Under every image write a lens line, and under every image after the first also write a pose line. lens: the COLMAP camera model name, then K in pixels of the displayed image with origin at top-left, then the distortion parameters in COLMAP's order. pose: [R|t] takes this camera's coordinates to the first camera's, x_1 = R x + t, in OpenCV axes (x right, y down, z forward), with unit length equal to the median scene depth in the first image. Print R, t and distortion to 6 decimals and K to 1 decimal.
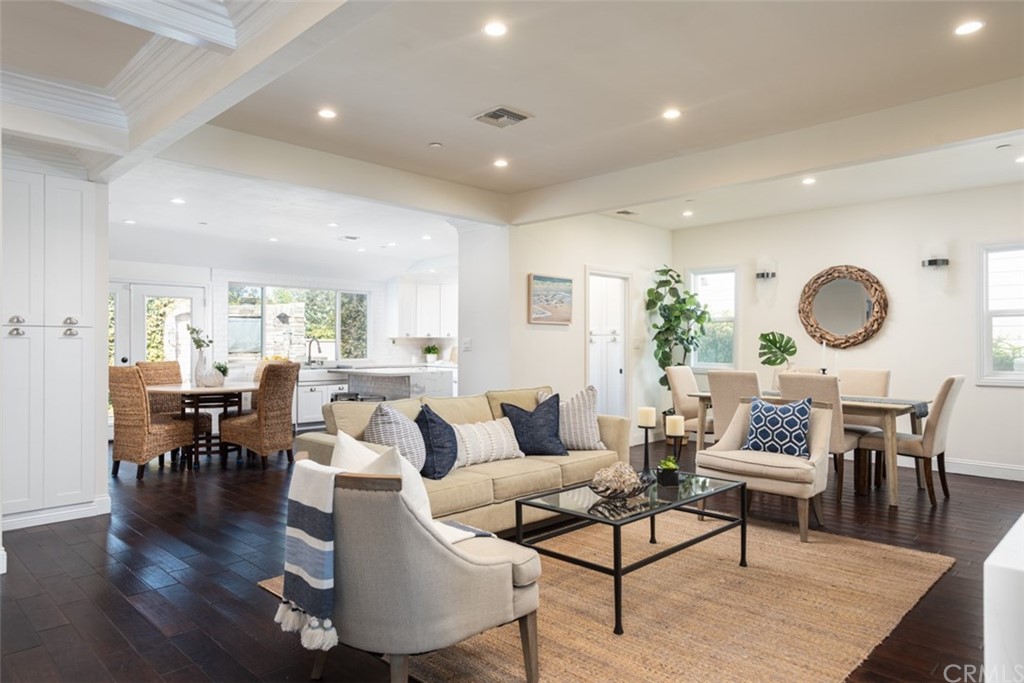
lens RADIAL K [[640.4, 0, 513.5], [0, 640.4, 341.0], [0, 0, 1]] dist [-0.000335, -0.001227]
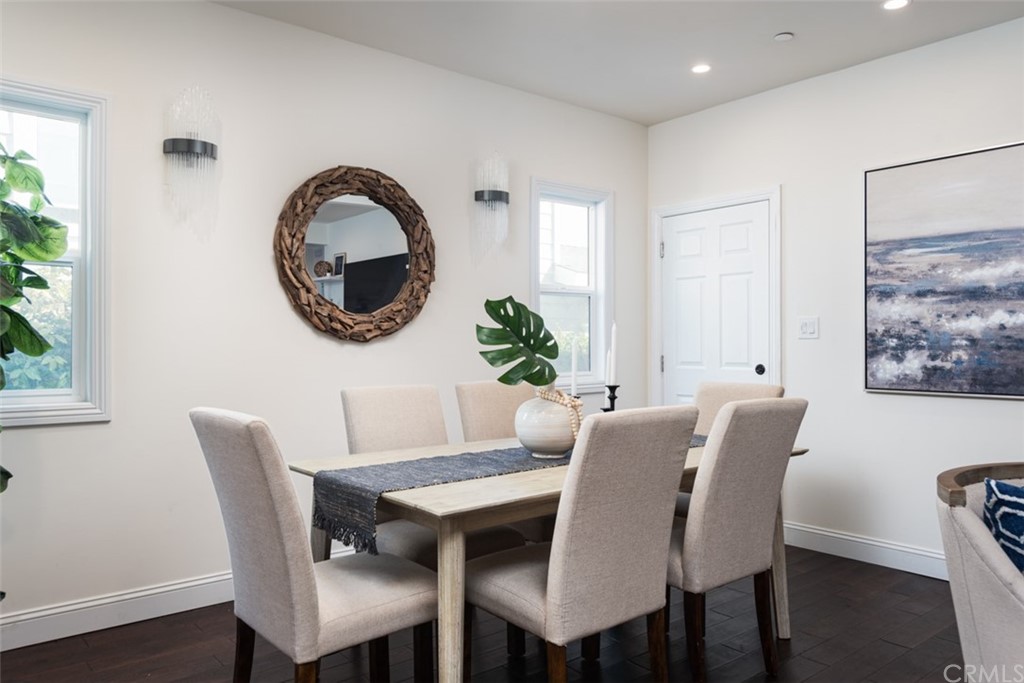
lens RADIAL K [[741.2, 0, 528.2], [0, 741.2, 354.0], [0, 0, 1]] dist [0.016750, -0.024910]
pose [[0.105057, -0.018719, 0.994290, -0.025878], [-0.003367, 0.999810, 0.019179, 0.009900], [-0.994461, -0.005363, 0.104974, 0.837900]]
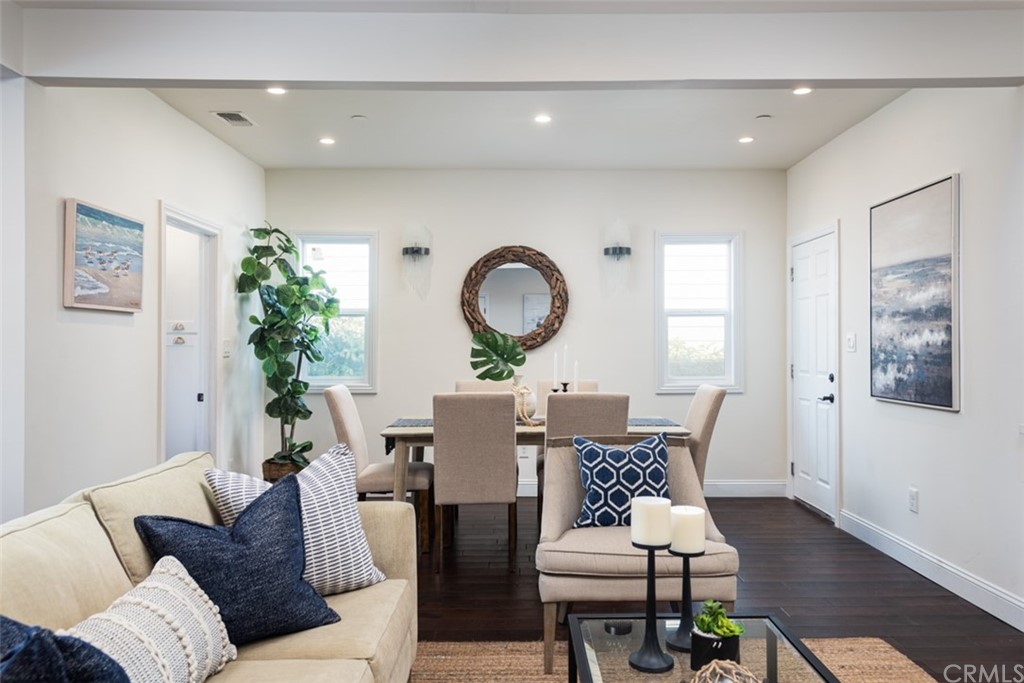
lens RADIAL K [[741.2, 0, 532.9], [0, 741.2, 342.9], [0, 0, 1]] dist [0.016750, -0.024910]
pose [[0.698500, -0.002445, 0.715606, -0.114706], [0.001248, 0.999997, 0.002198, -0.003095], [-0.715609, -0.000642, 0.698501, 0.370227]]
